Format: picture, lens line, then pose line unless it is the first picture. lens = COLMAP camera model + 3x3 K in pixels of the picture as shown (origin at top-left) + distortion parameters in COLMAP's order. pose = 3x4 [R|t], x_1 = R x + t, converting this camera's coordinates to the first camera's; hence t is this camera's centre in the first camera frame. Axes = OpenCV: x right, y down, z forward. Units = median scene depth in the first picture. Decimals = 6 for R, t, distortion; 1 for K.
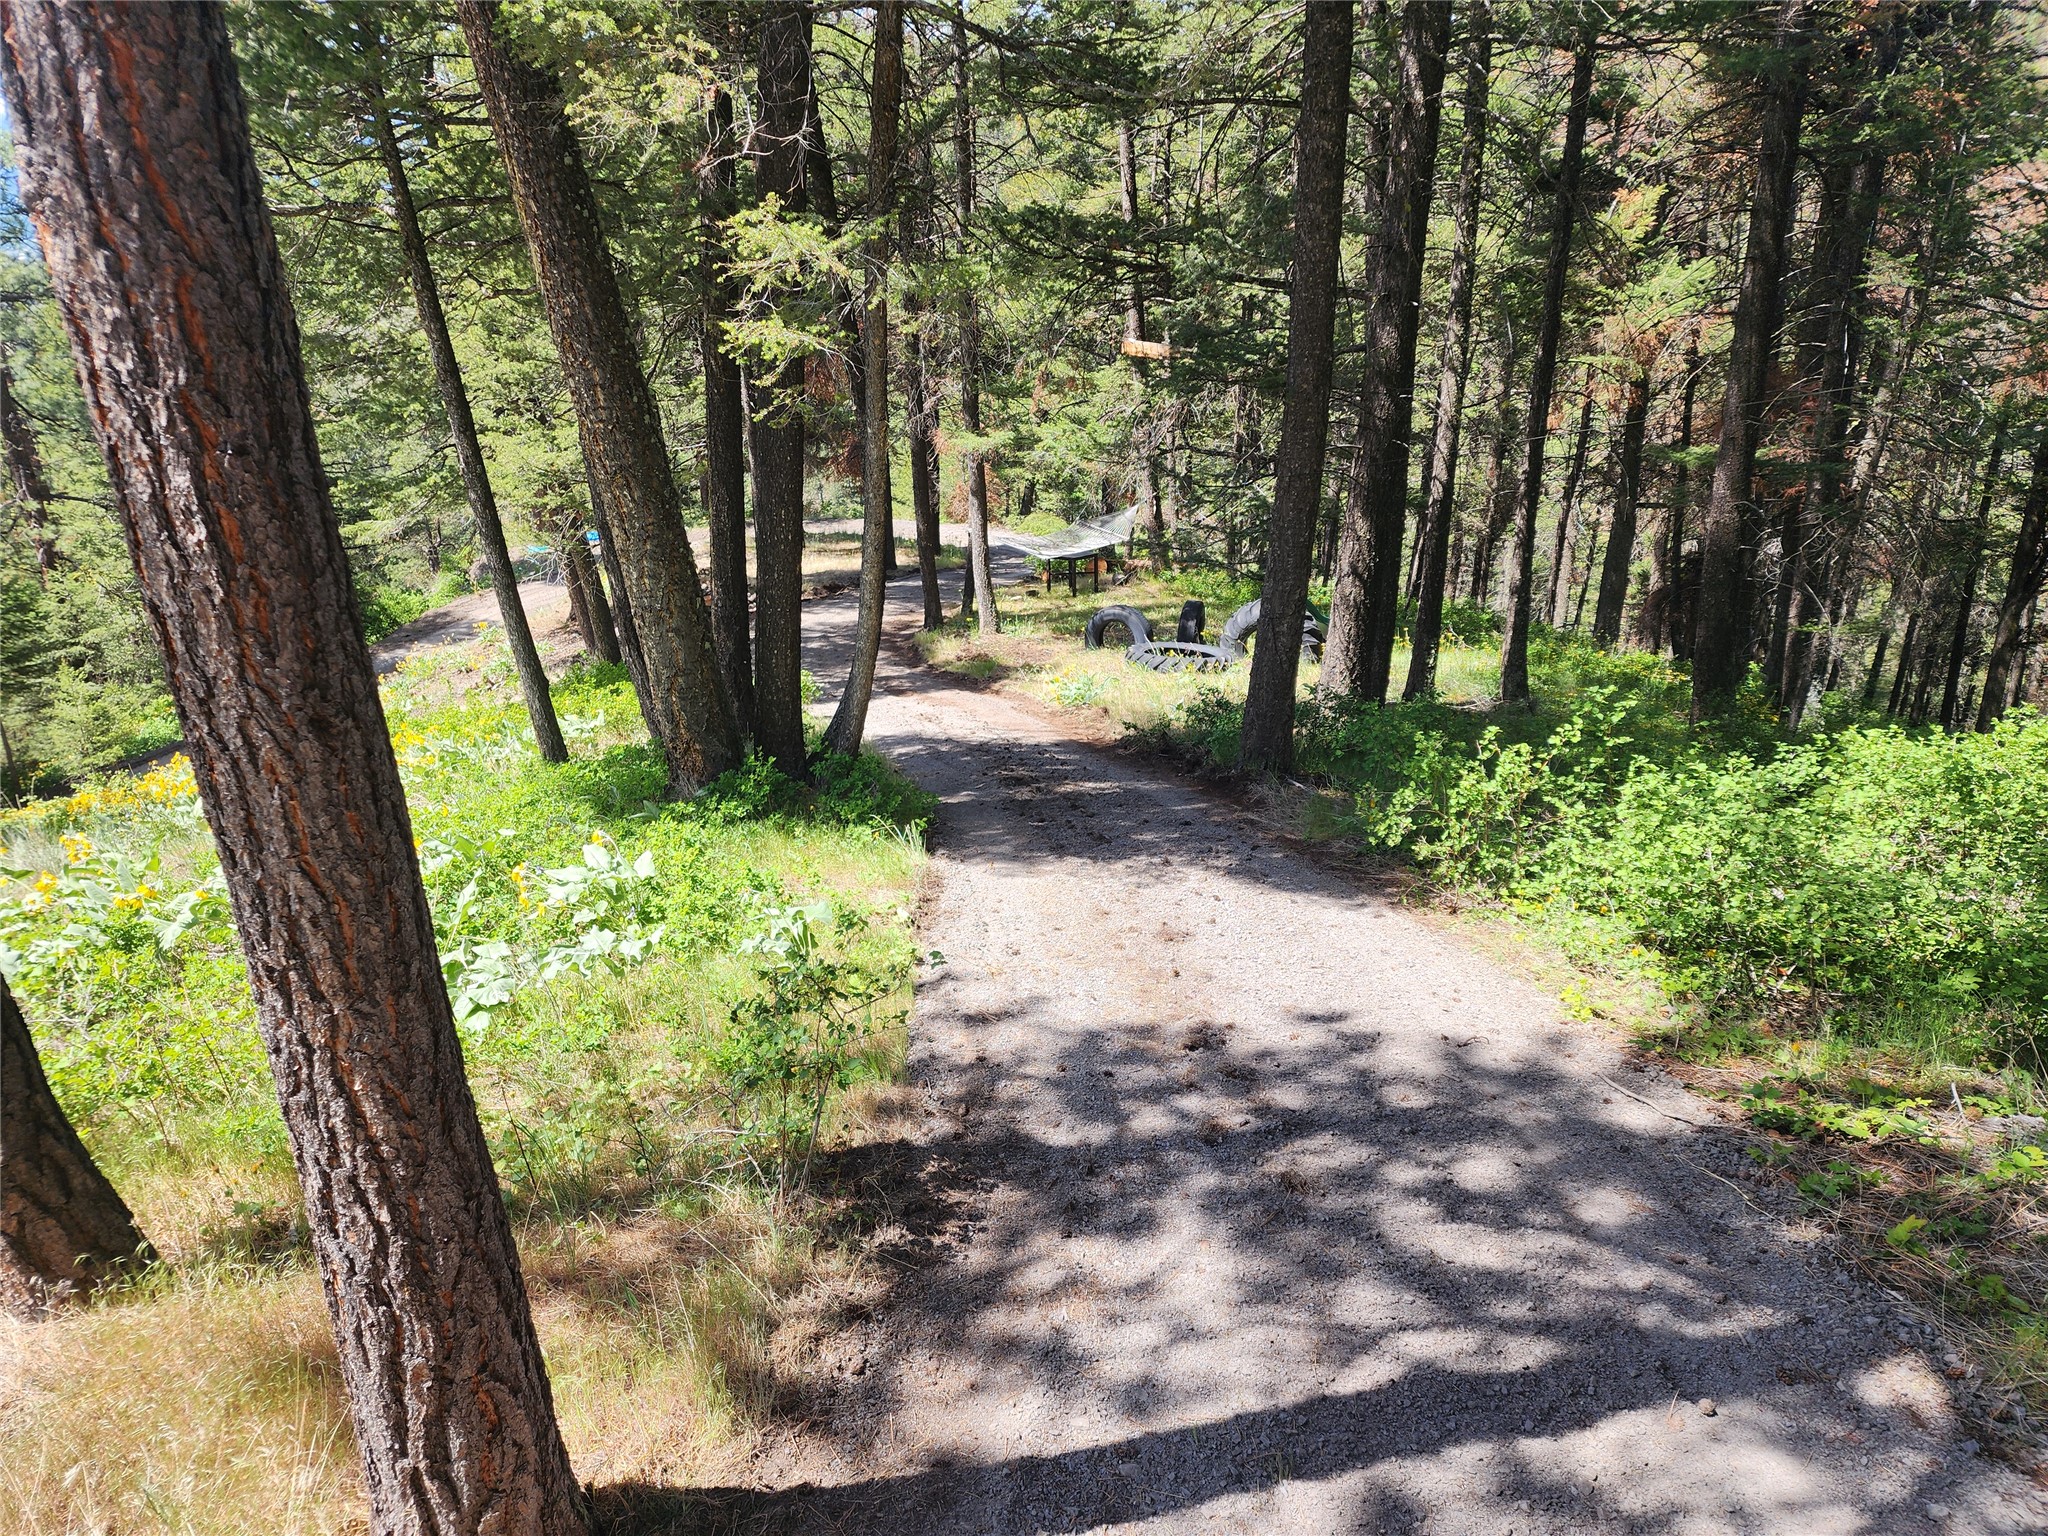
lens RADIAL K [[1370.4, 0, 1015.1], [0, 1370.4, 753.2], [0, 0, 1]] dist [0.075094, -0.060989]
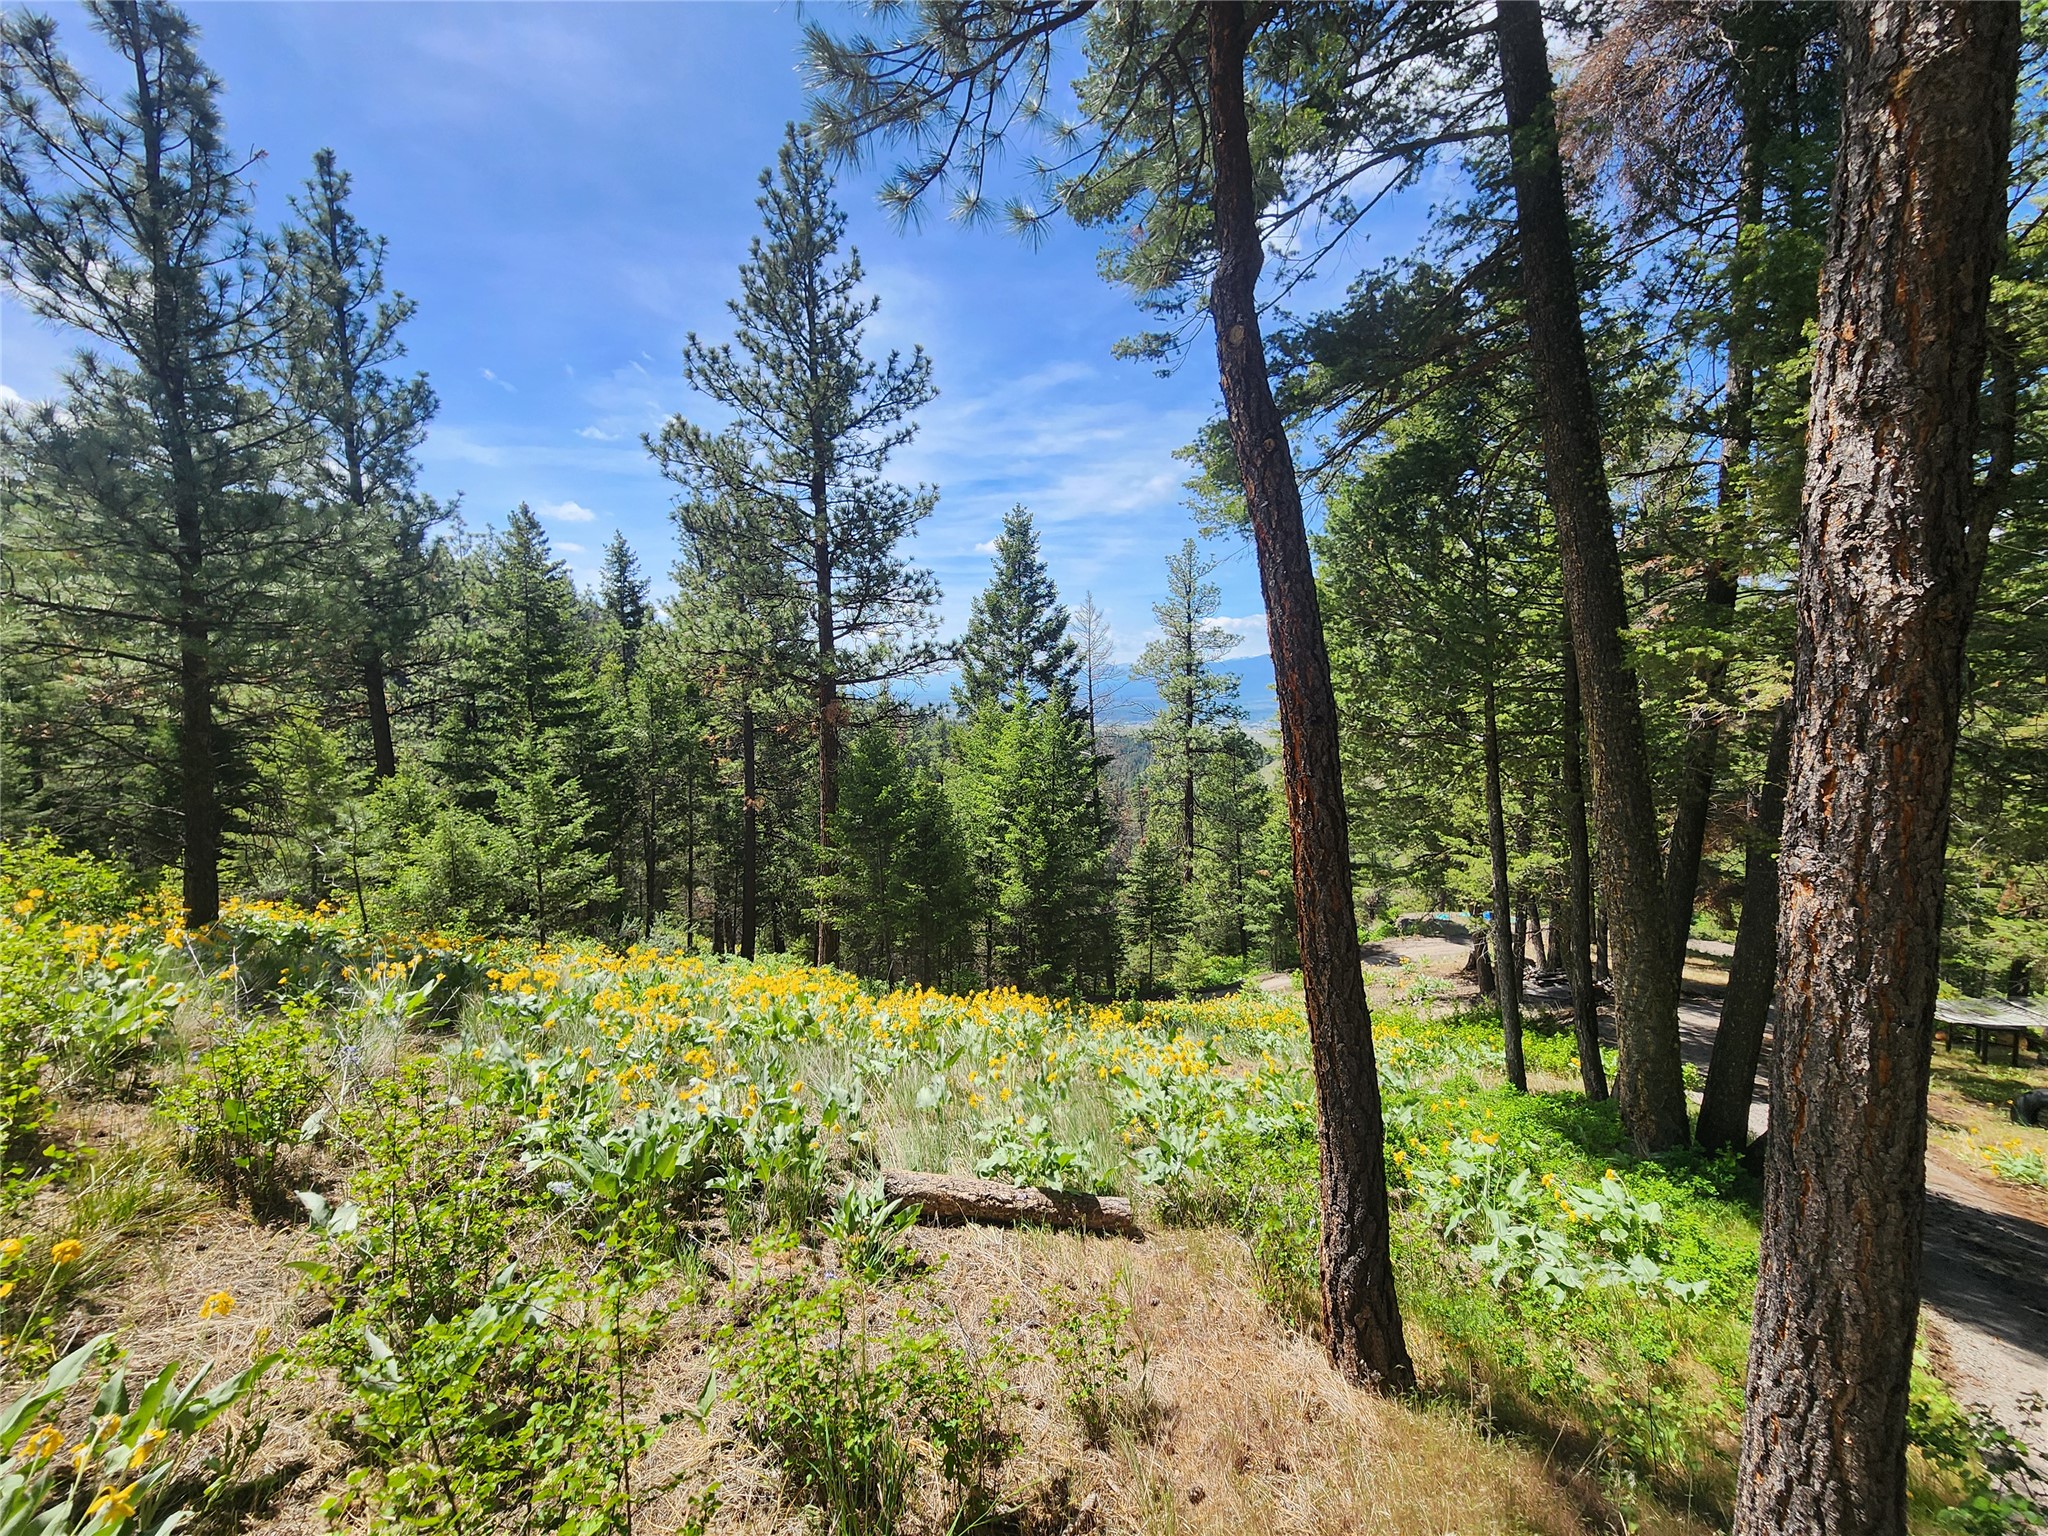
lens RADIAL K [[849.0, 0, 1017.5], [0, 849.0, 763.9], [0, 0, 1]] dist [-0.004563, 0.002219]
pose [[0.706024, 0.070673, -0.704653, -0.573183], [-0.278175, 0.942709, -0.184168, -0.025942], [0.651267, 0.326044, 0.685235, -0.454695]]
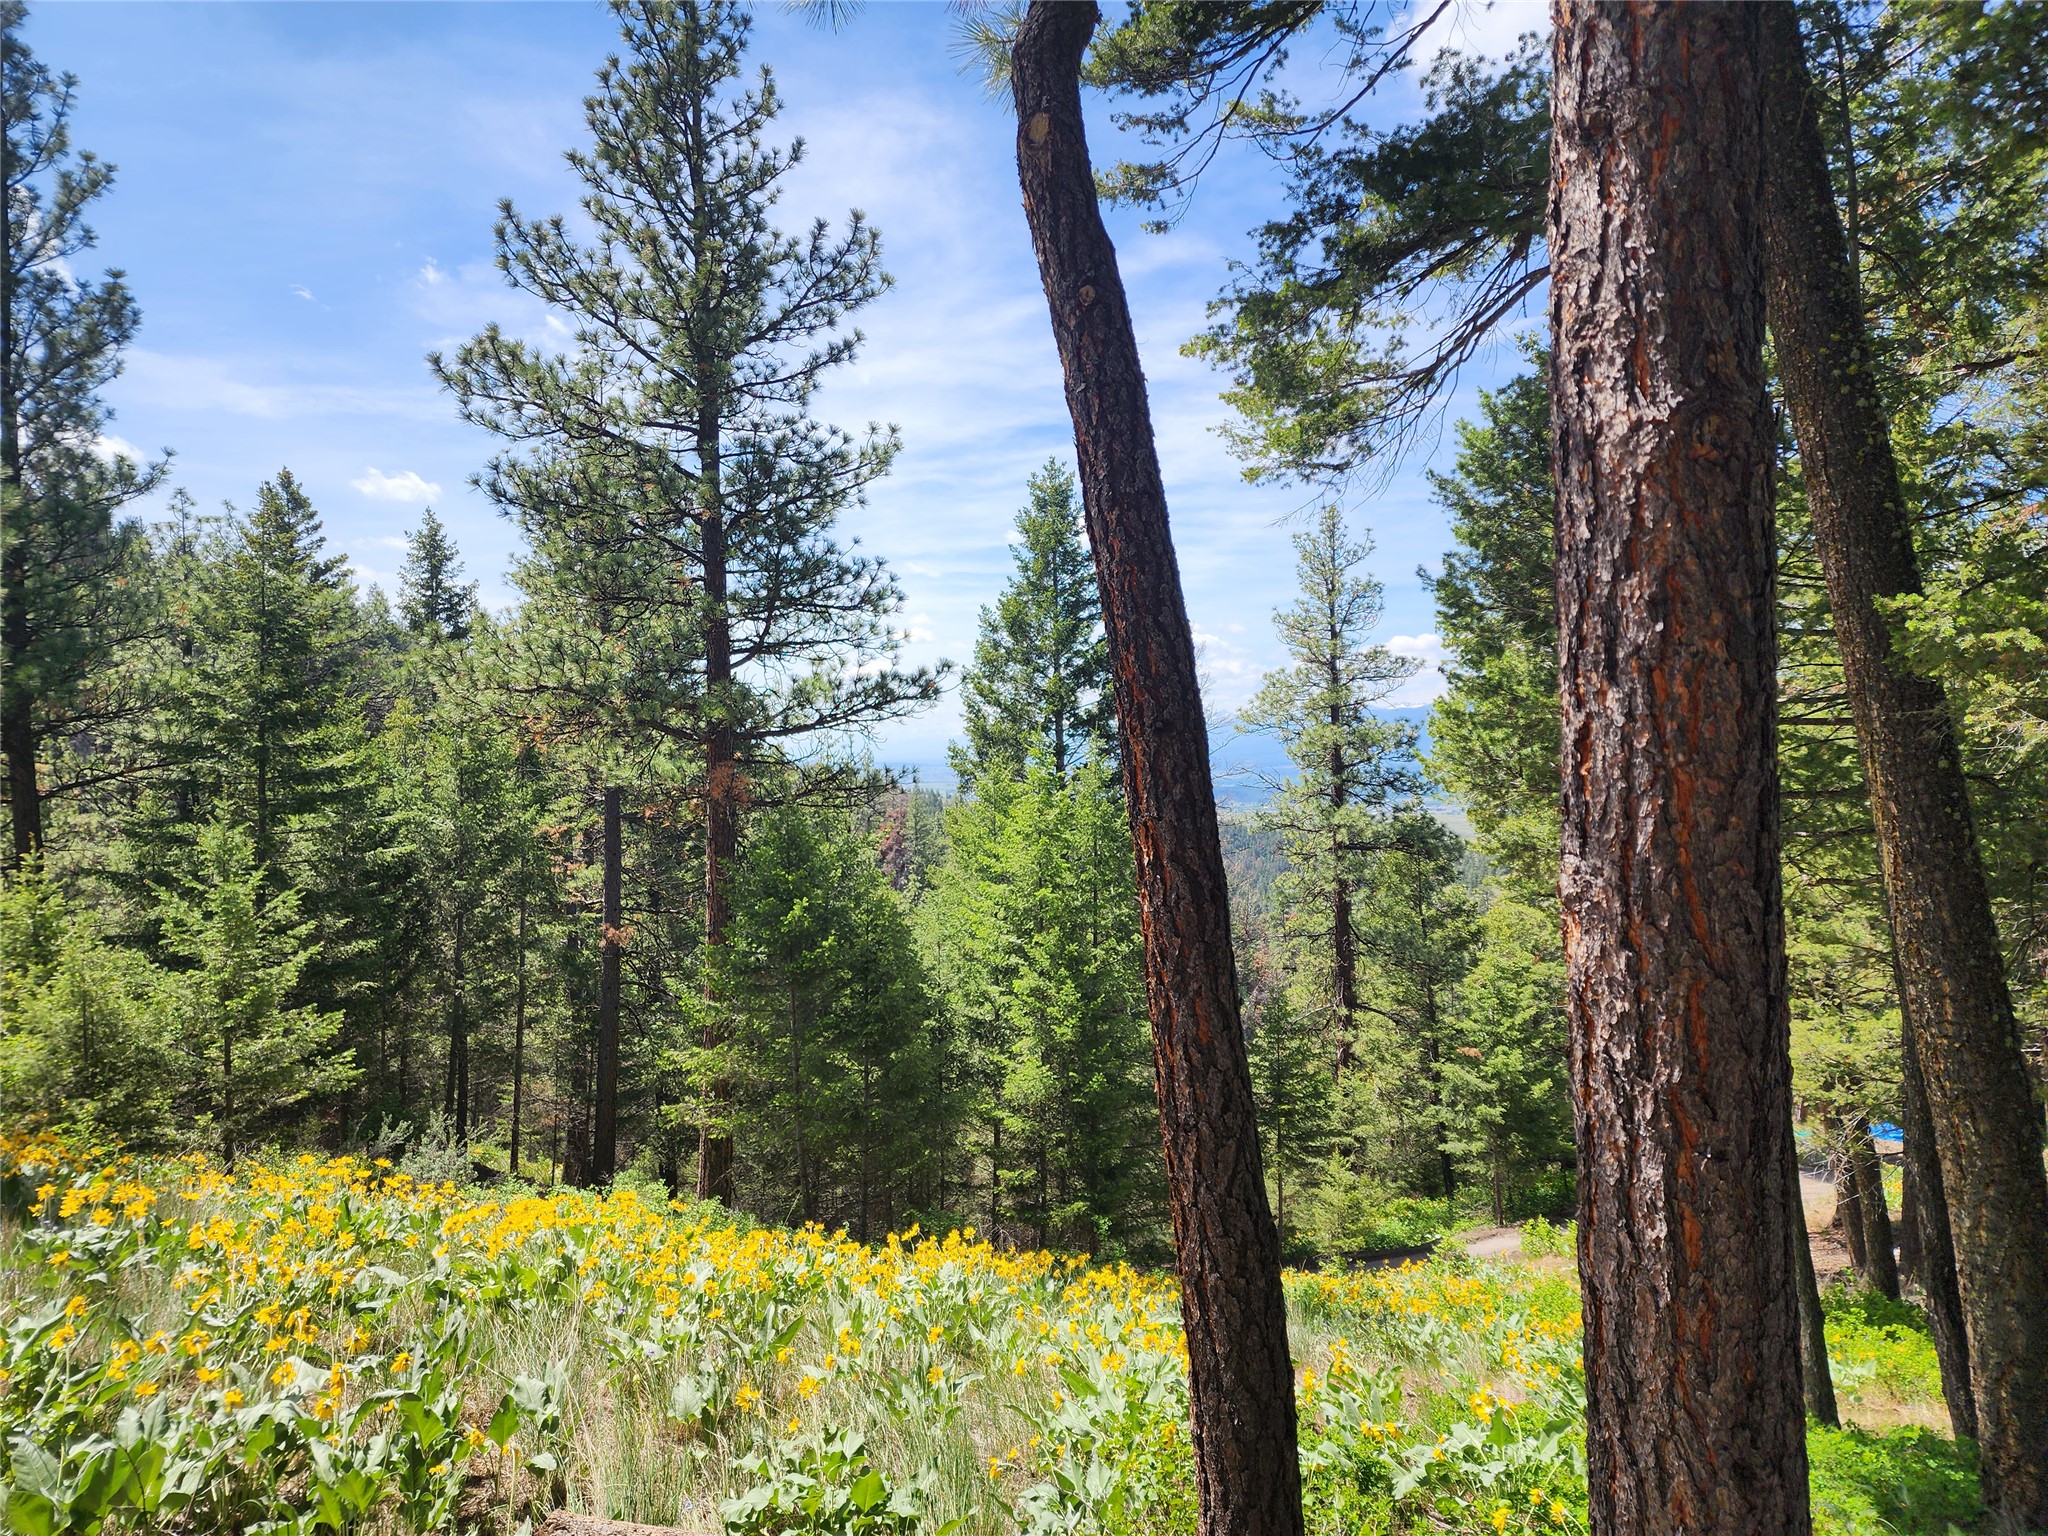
lens RADIAL K [[1370.4, 0, 1017.7], [0, 1370.4, 753.8], [0, 0, 1]] dist [0.075094, -0.060989]
pose [[0.666220, -0.000499, -0.745755, -0.150668], [-0.282054, 0.925550, -0.252592, -0.087971], [0.690360, 0.378625, 0.616479, -0.022801]]
